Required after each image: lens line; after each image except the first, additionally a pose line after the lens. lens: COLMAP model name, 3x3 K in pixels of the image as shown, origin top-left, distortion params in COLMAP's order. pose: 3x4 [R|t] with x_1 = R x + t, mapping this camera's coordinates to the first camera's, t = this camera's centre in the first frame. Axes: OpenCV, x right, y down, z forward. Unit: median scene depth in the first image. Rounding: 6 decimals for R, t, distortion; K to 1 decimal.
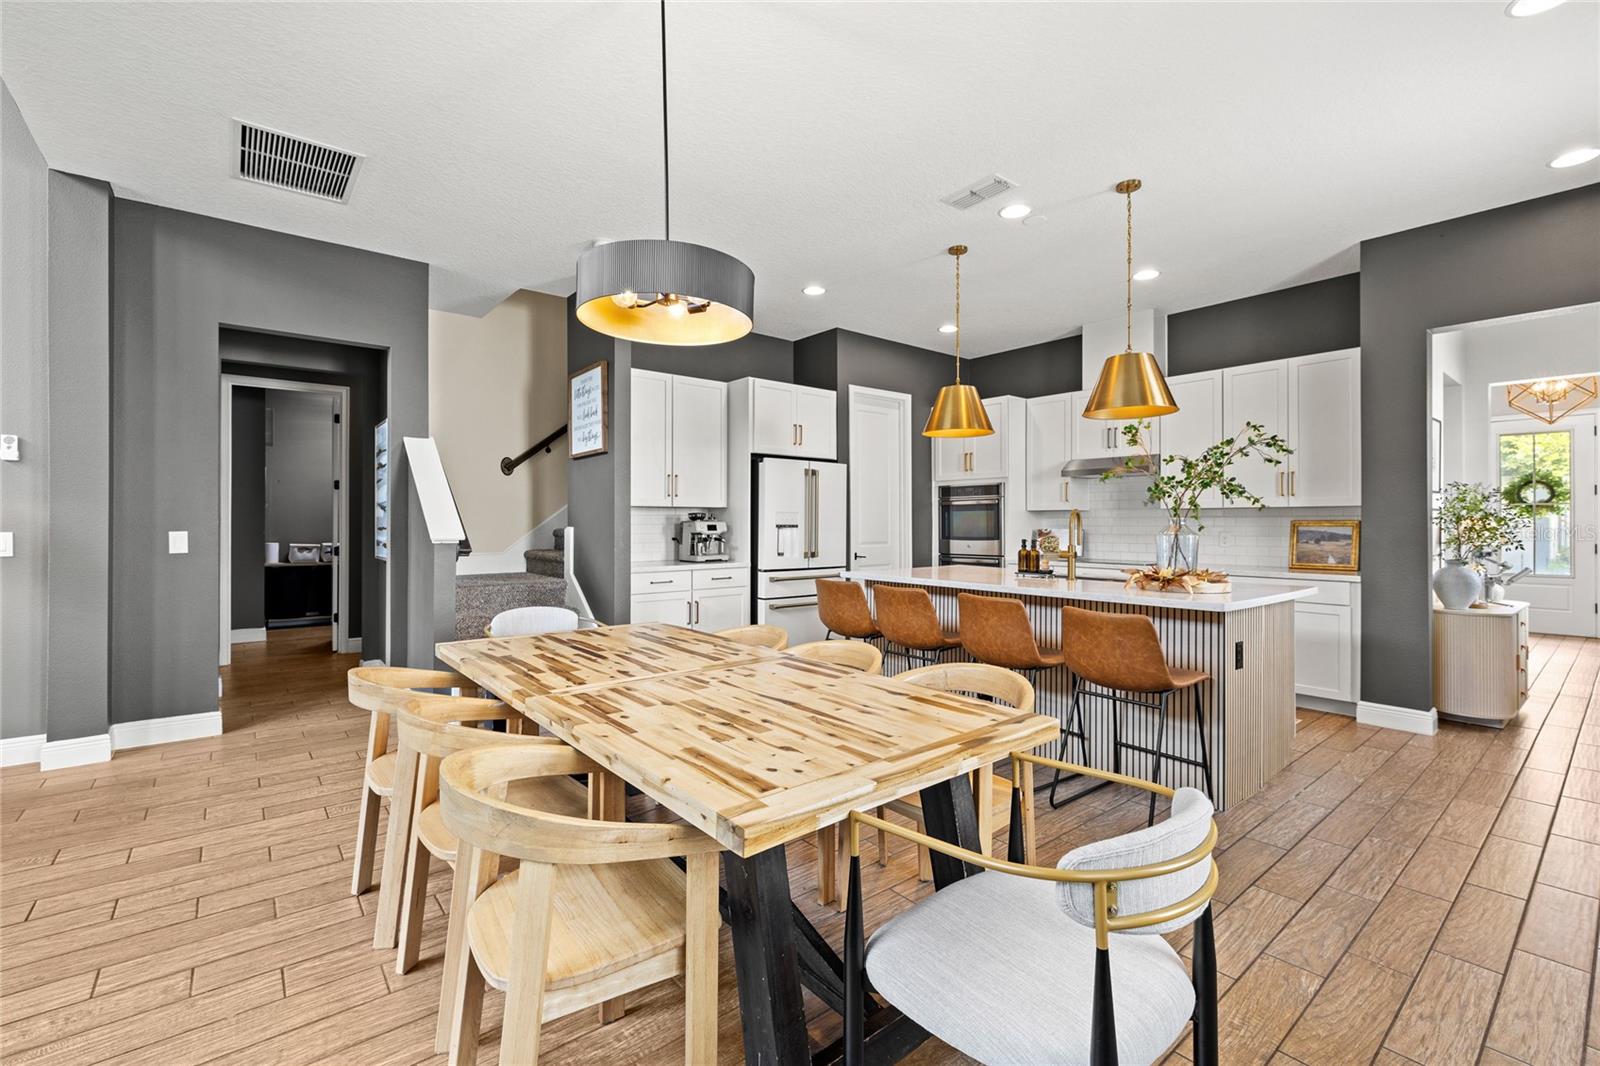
lens RADIAL K [[686.5, 0, 785.7], [0, 686.5, 525.7], [0, 0, 1]] dist [-0.001584, -0.000146]
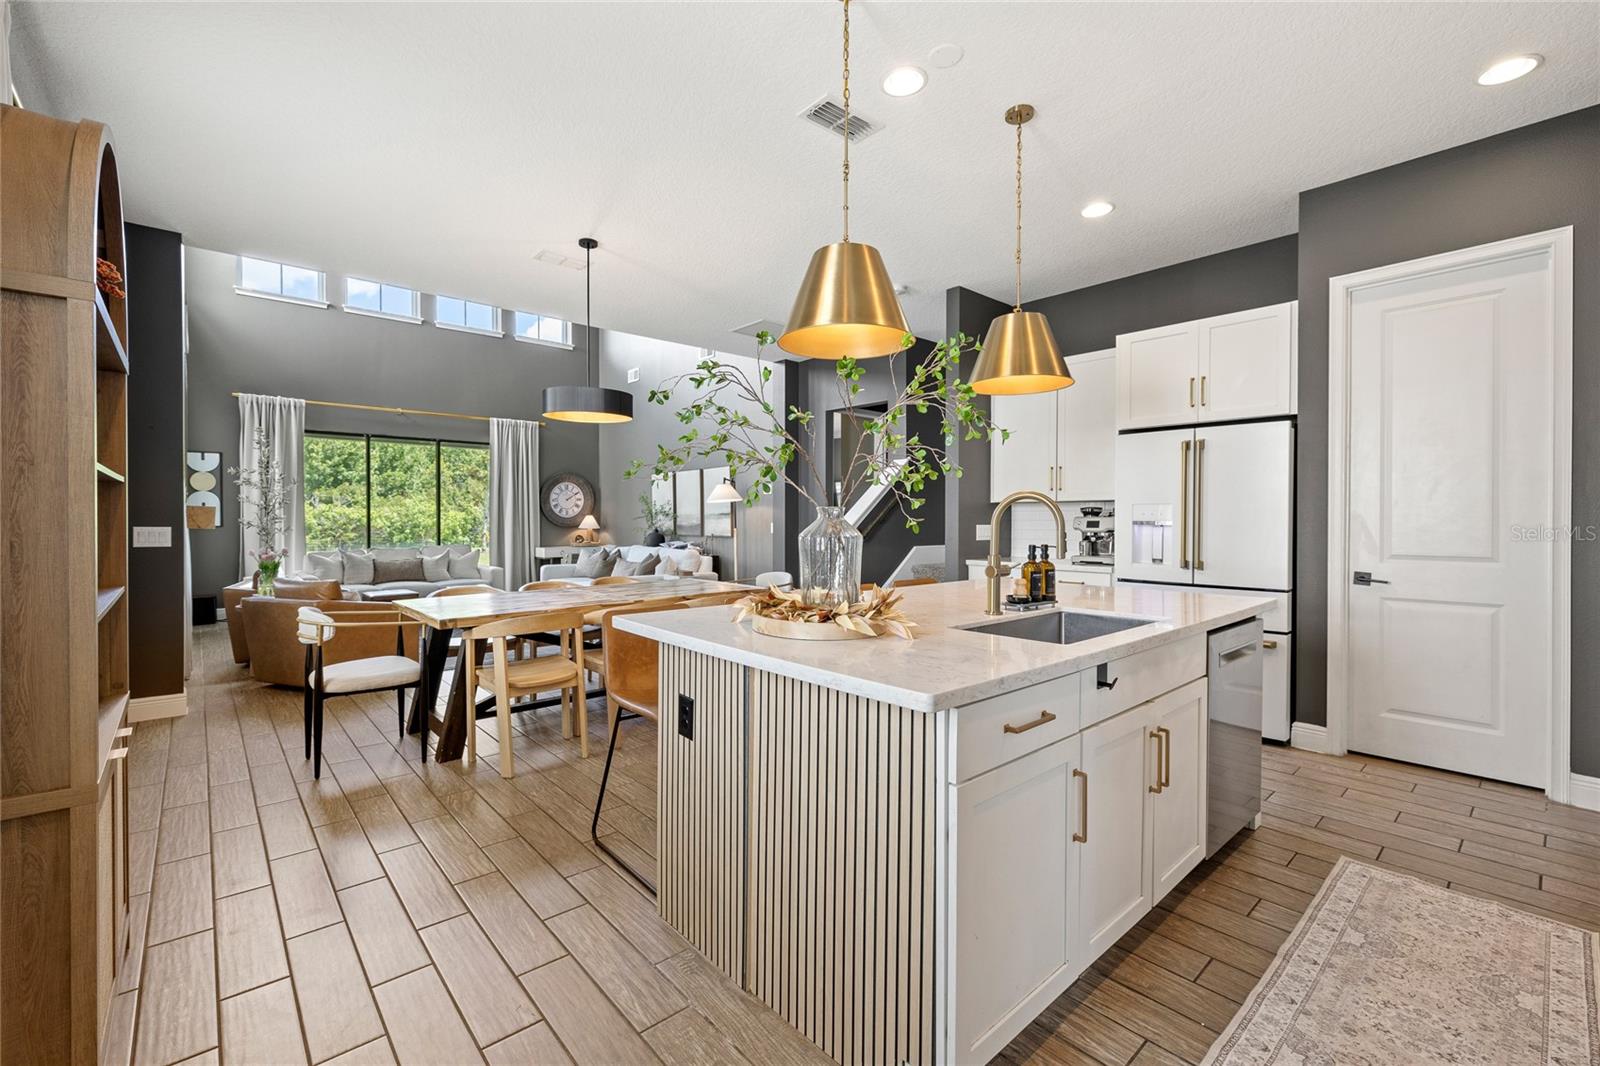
lens RADIAL K [[678.9, 0, 792.3], [0, 678.9, 526.5], [0, 0, 1]] dist [0.000125, -0.000010]
pose [[0.044508, 0.010331, -0.998956, 0.717532], [-0.006301, 0.999930, 0.010061, -0.000837], [0.998989, 0.005847, 0.044570, 0.584750]]
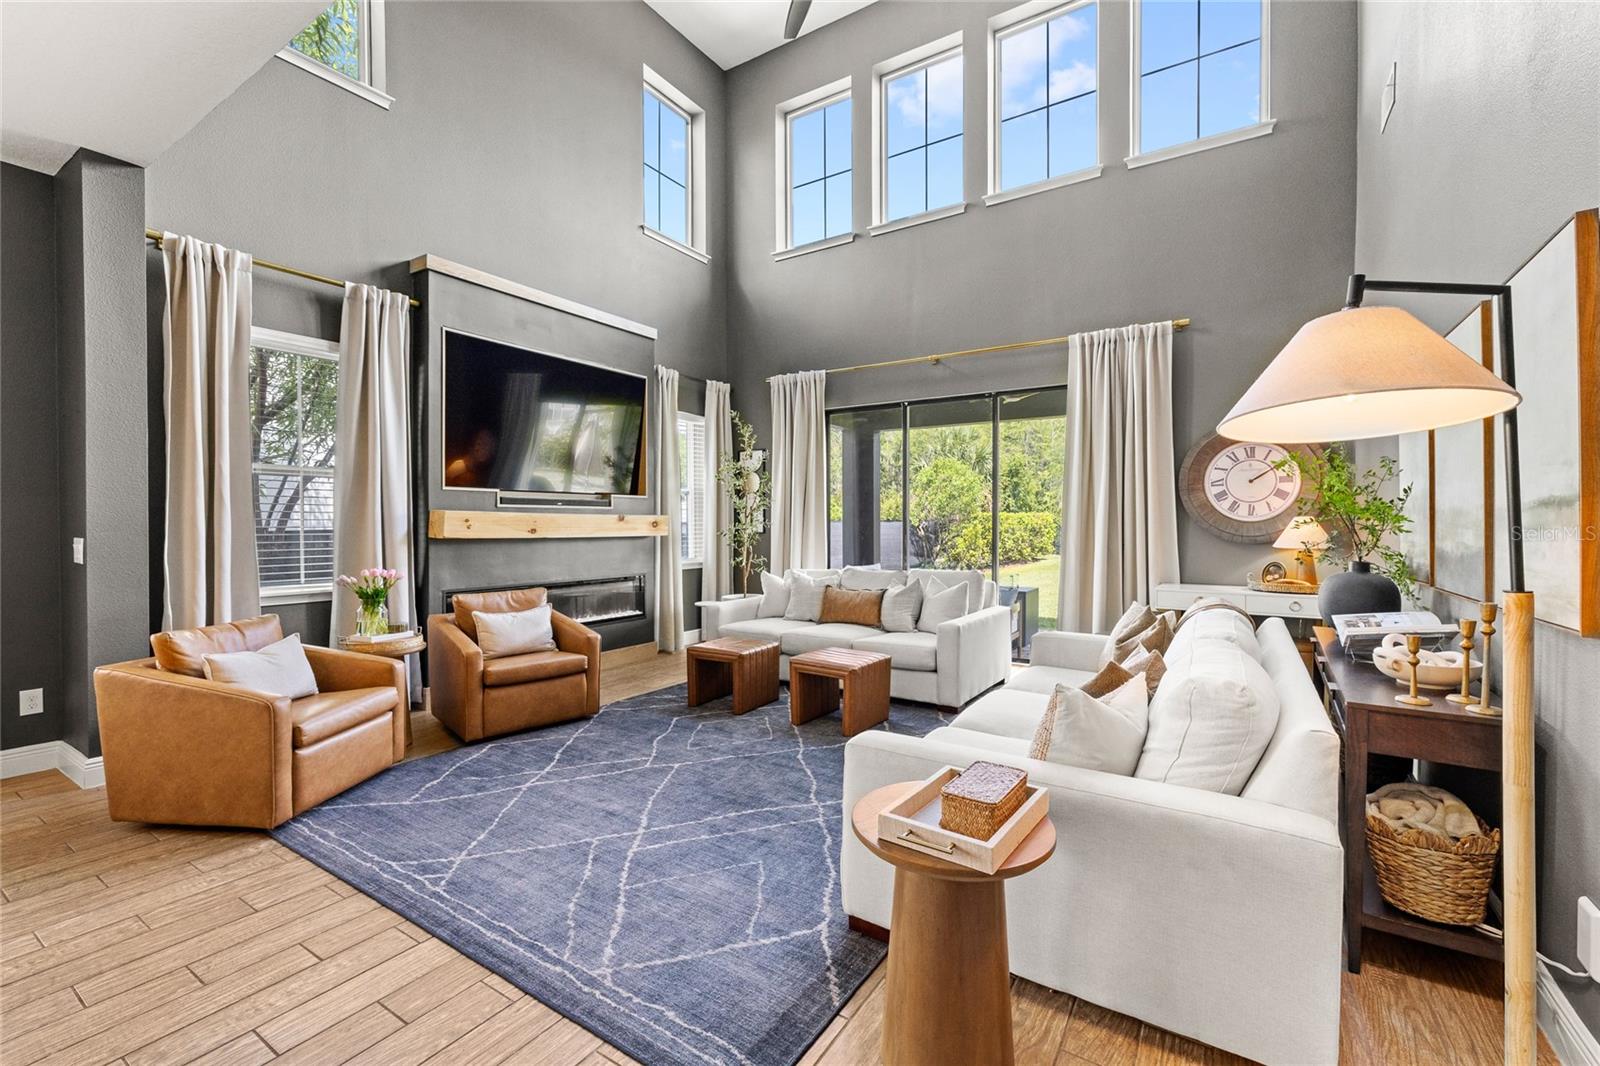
lens RADIAL K [[678.9, 0, 792.3], [0, 678.9, 526.5], [0, 0, 1]] dist [0.000125, -0.000010]
pose [[-0.952213, 0.002881, -0.305422, -0.459251], [-0.001061, 0.999918, 0.012741, -0.006844], [0.305434, 0.012456, -0.952132, 0.666971]]
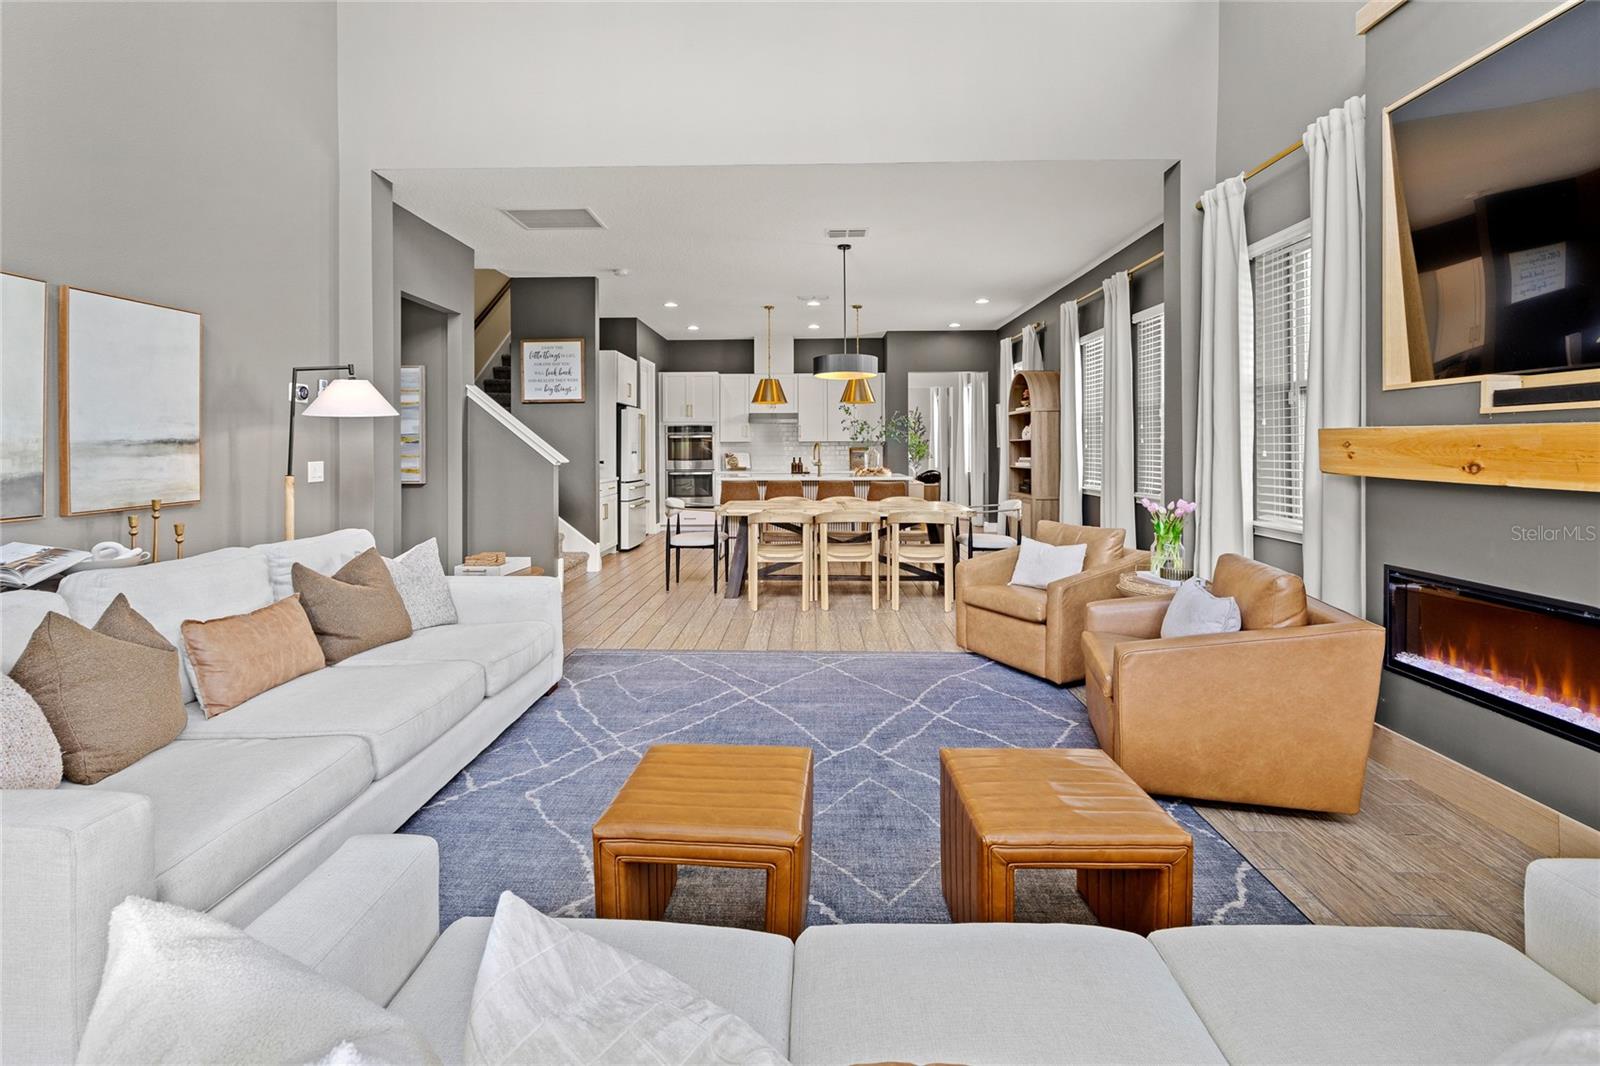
lens RADIAL K [[703.5, 0, 793.1], [0, 703.5, 444.9], [0, 0, 1]] dist [0.001817, 0.000399]
pose [[0.644119, 0.000698, 0.764925, -0.952741], [0.007713, 0.999943, -0.007407, -0.001614], [-0.764887, 0.010671, 0.644077, -0.250557]]
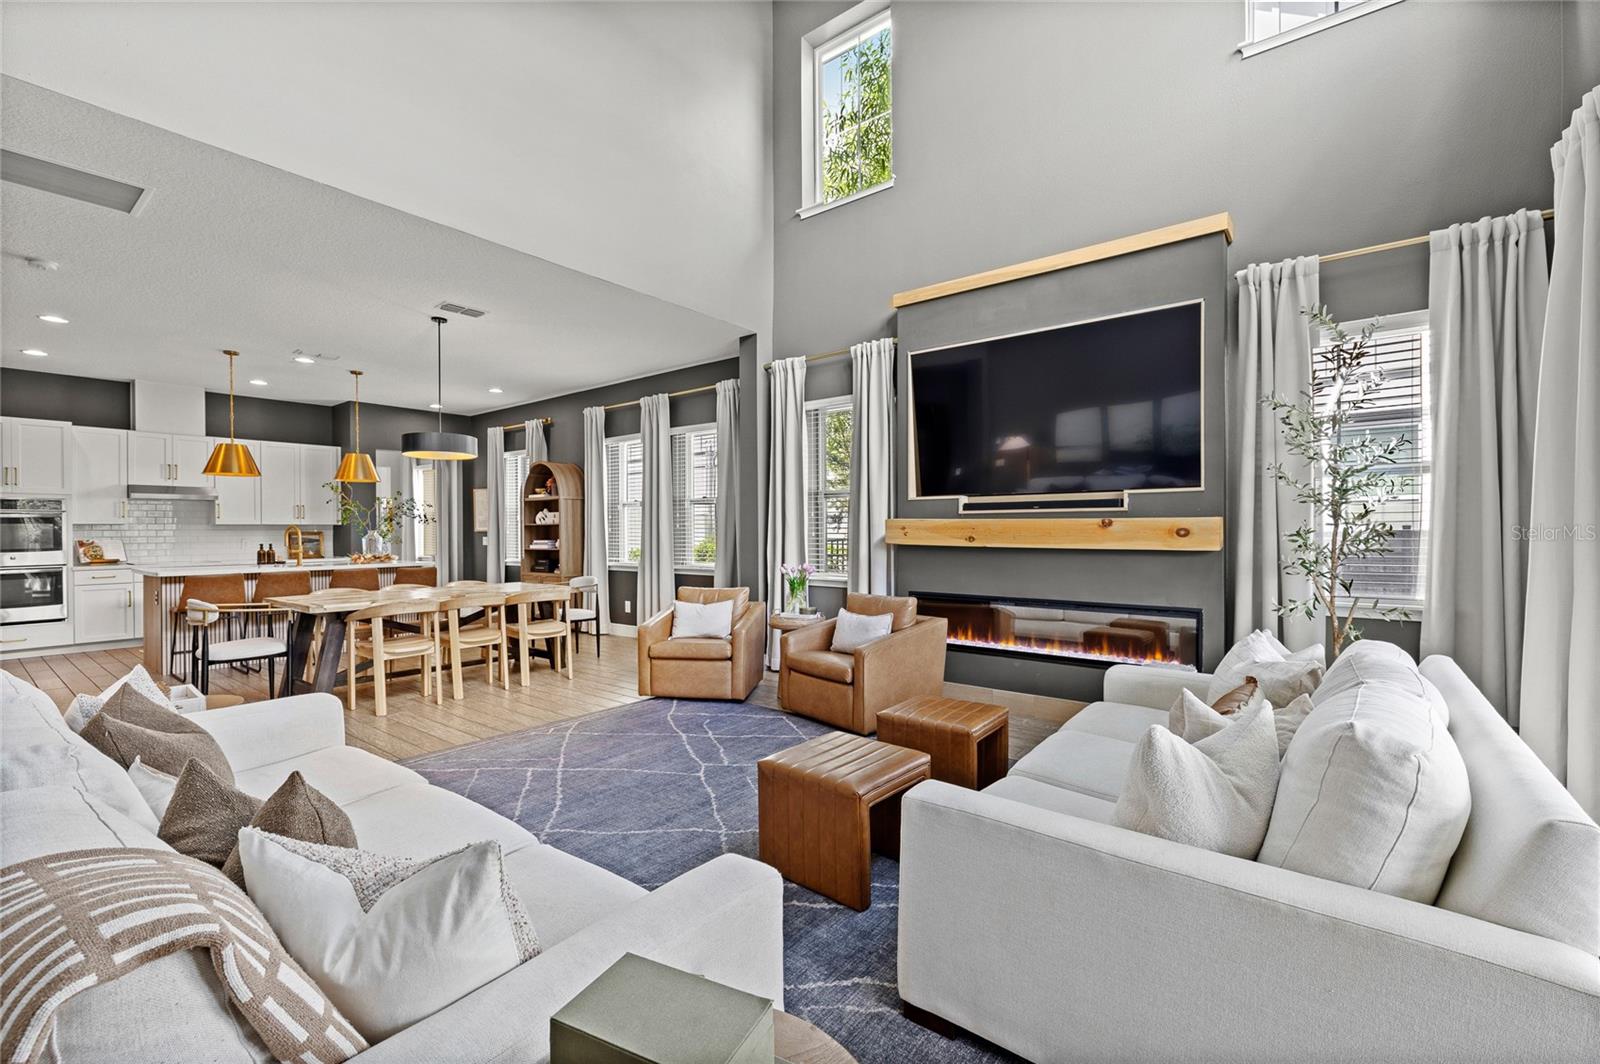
lens RADIAL K [[678.9, 0, 792.3], [0, 678.9, 525.5], [0, 0, 1]] dist [0.000125, -0.000010]
pose [[-0.225509, 0.006888, 0.974217, -1.160025], [0.009383, 0.999944, -0.004897, -0.003193], [-0.974196, 0.008037, -0.225561, 0.109239]]
